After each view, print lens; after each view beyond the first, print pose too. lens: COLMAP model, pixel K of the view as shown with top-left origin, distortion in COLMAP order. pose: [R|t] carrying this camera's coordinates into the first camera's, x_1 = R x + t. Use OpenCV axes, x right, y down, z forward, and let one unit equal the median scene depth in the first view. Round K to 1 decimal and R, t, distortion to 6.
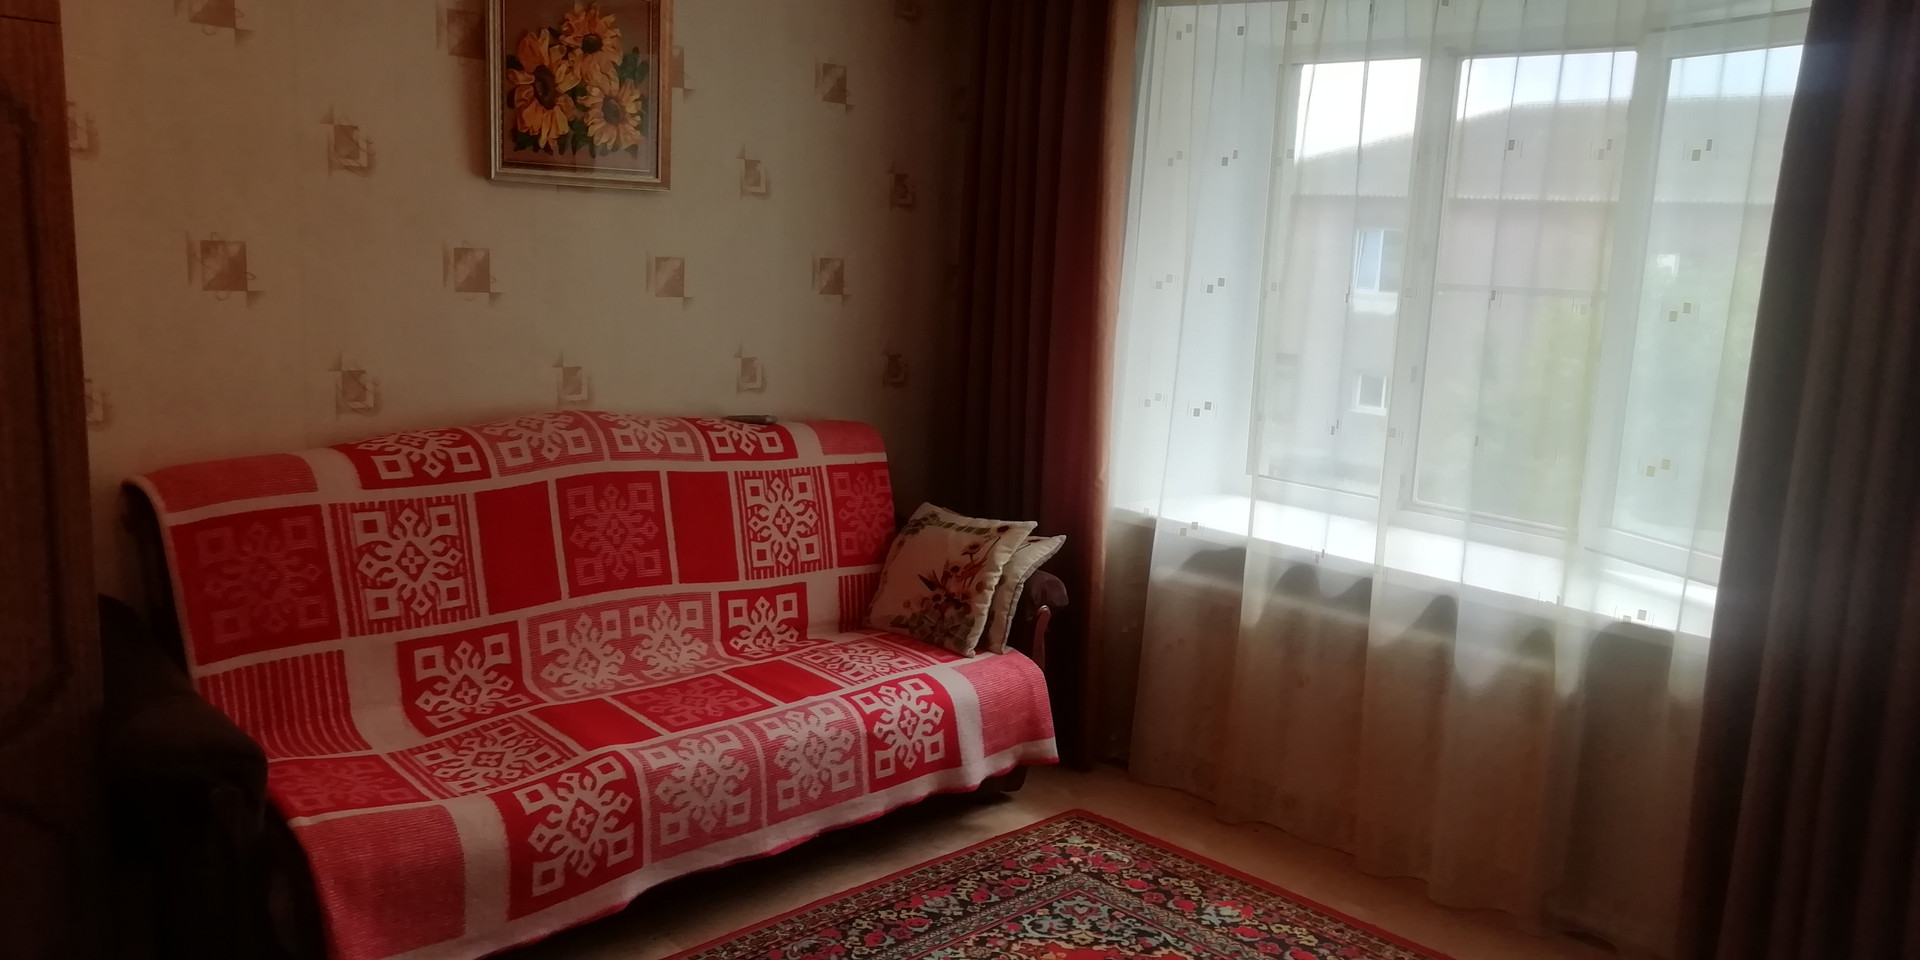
lens RADIAL K [[1441.1, 0, 960.0], [0, 1441.1, 480.0], [0, 0, 1]] dist [0.022530, -0.002479]
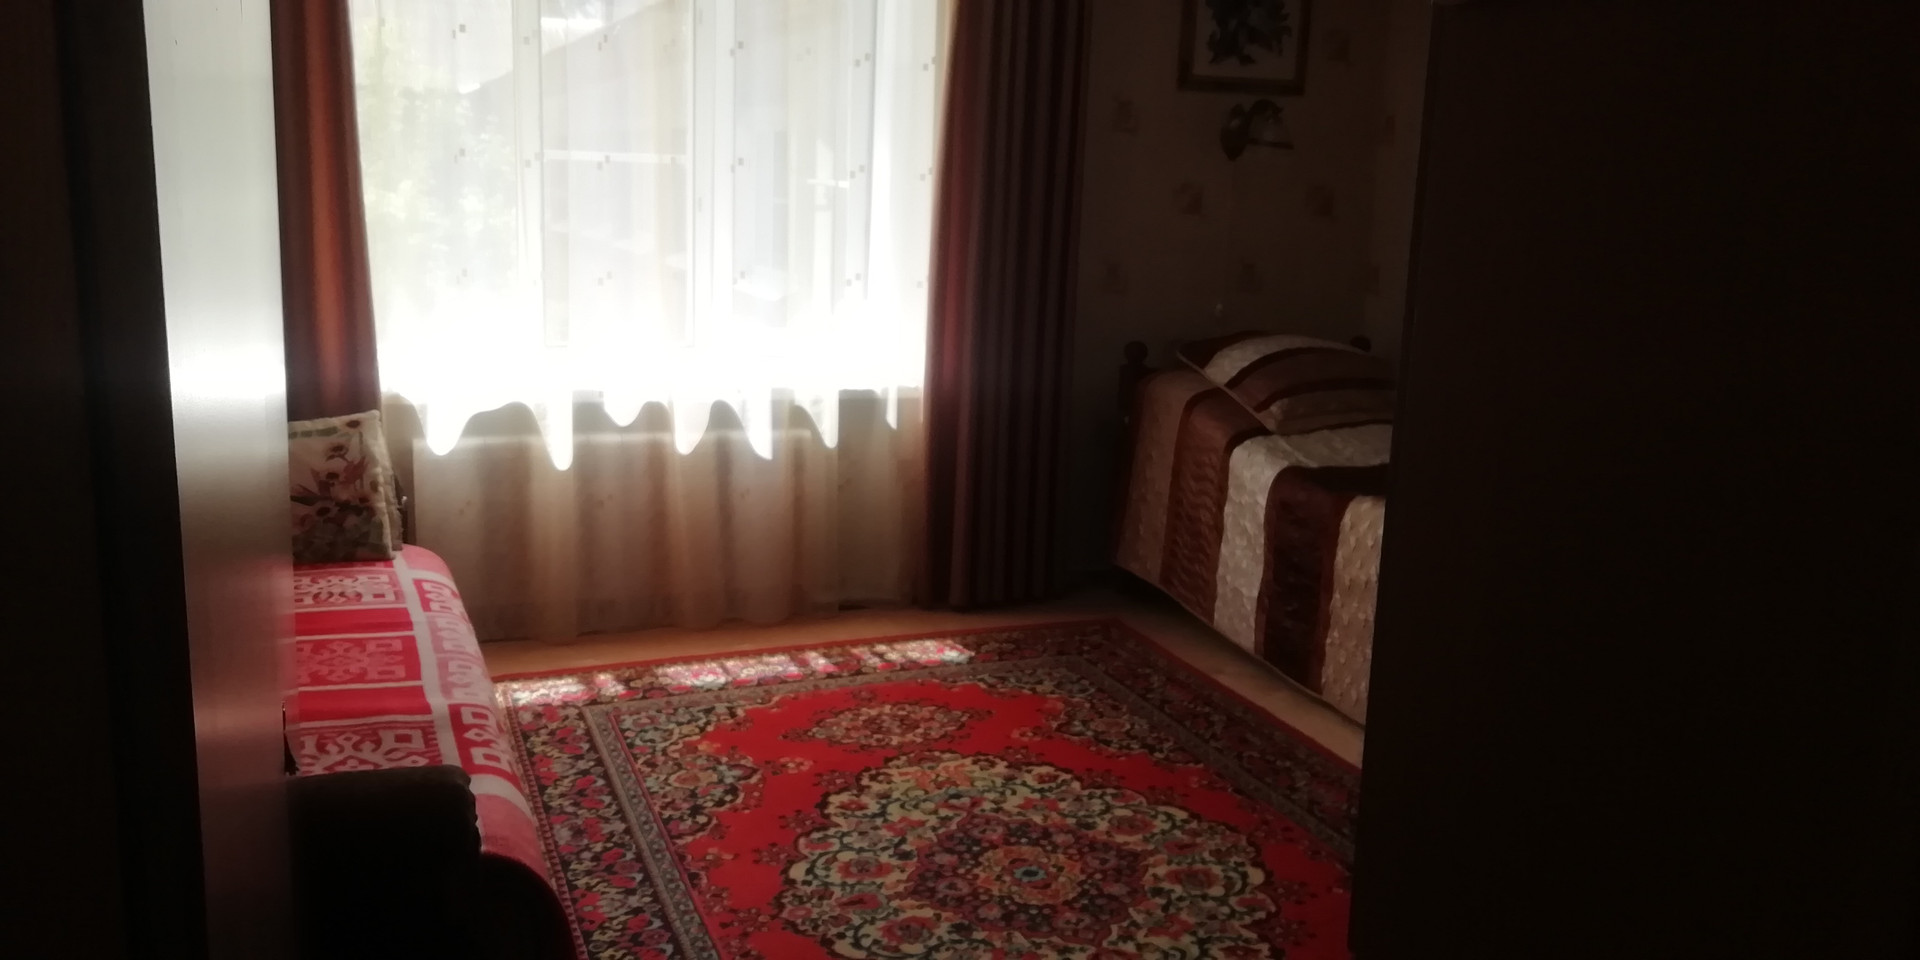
lens RADIAL K [[1441.1, 0, 960.0], [0, 1441.1, 480.0], [0, 0, 1]] dist [0.022530, -0.002479]
pose [[0.358753, -0.216644, 0.907944, -0.814282], [0.127146, 0.974969, 0.182398, -0.061722], [-0.924732, 0.050005, 0.377319, 0.333663]]
